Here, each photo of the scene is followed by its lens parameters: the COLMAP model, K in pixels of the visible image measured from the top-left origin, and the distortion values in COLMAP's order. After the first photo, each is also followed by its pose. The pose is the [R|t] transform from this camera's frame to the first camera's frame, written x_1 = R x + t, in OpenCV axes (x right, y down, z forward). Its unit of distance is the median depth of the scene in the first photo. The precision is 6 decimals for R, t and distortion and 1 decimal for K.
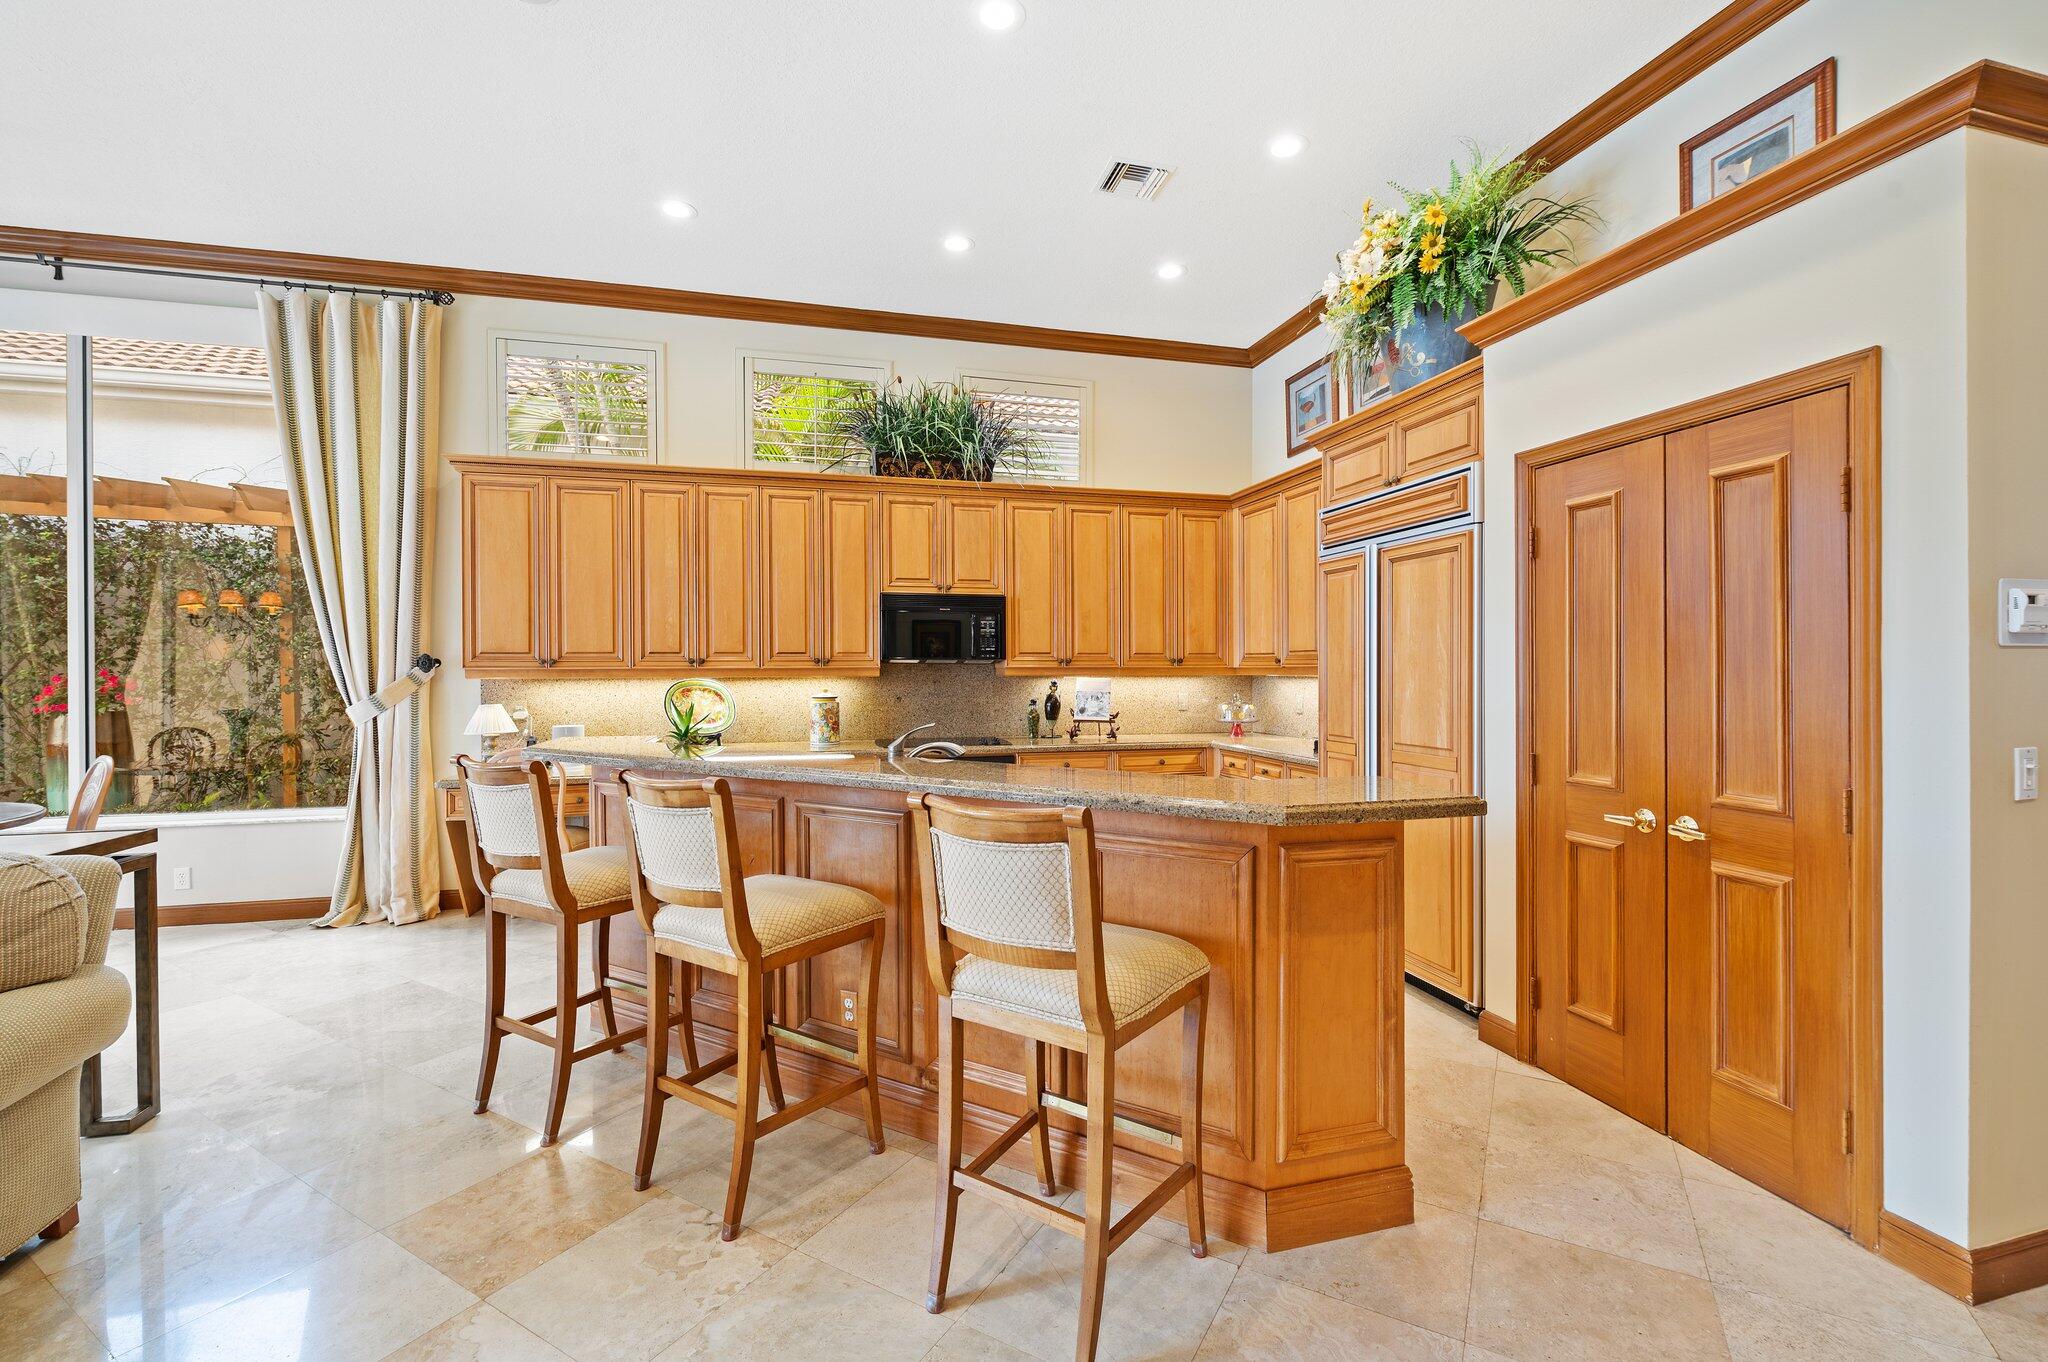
lens RADIAL K [[848.0, 0, 1024.0], [0, 848.0, 681.0], [0, 0, 1]] dist [-0.015770, 0.000172]
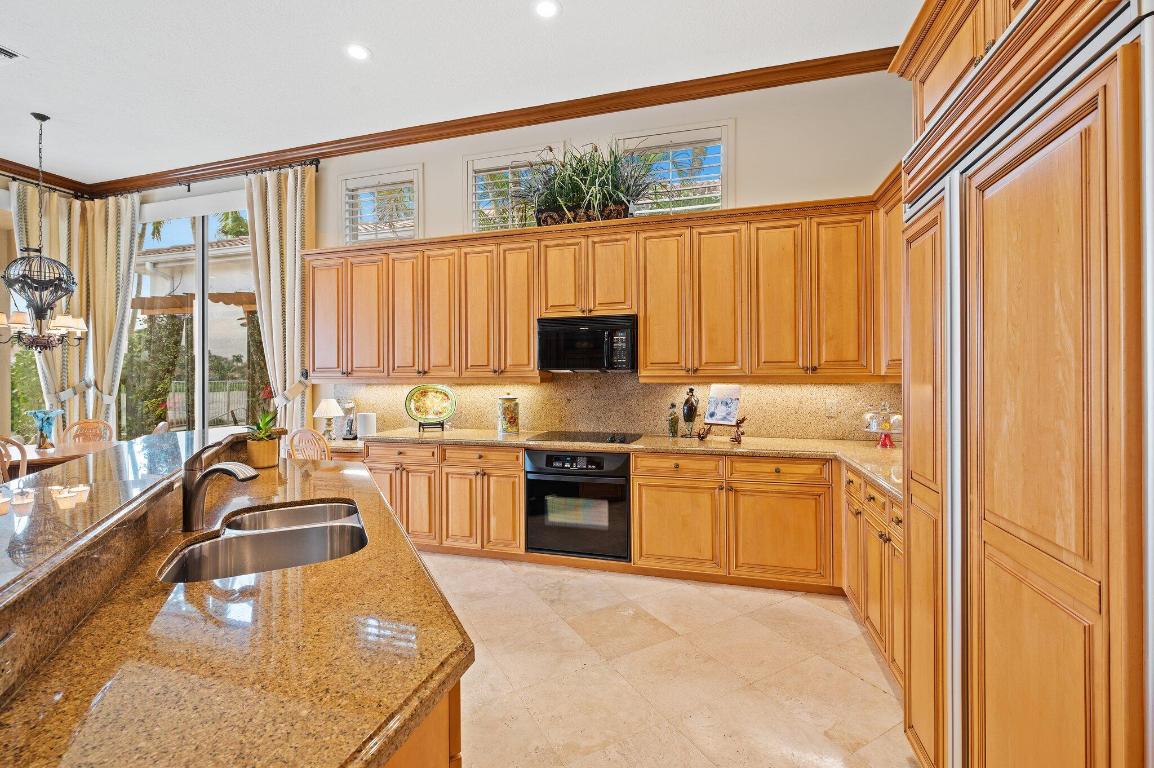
lens RADIAL K [[477.8, 0, 577.0], [0, 477.8, 384.0], [0, 0, 1]] dist [-0.015770, 0.000172]
pose [[0.860710, 0.006064, -0.509060, 0.243280], [-0.005230, 0.999982, 0.003069, -0.006510], [0.509070, 0.000021, 0.860725, 0.395006]]
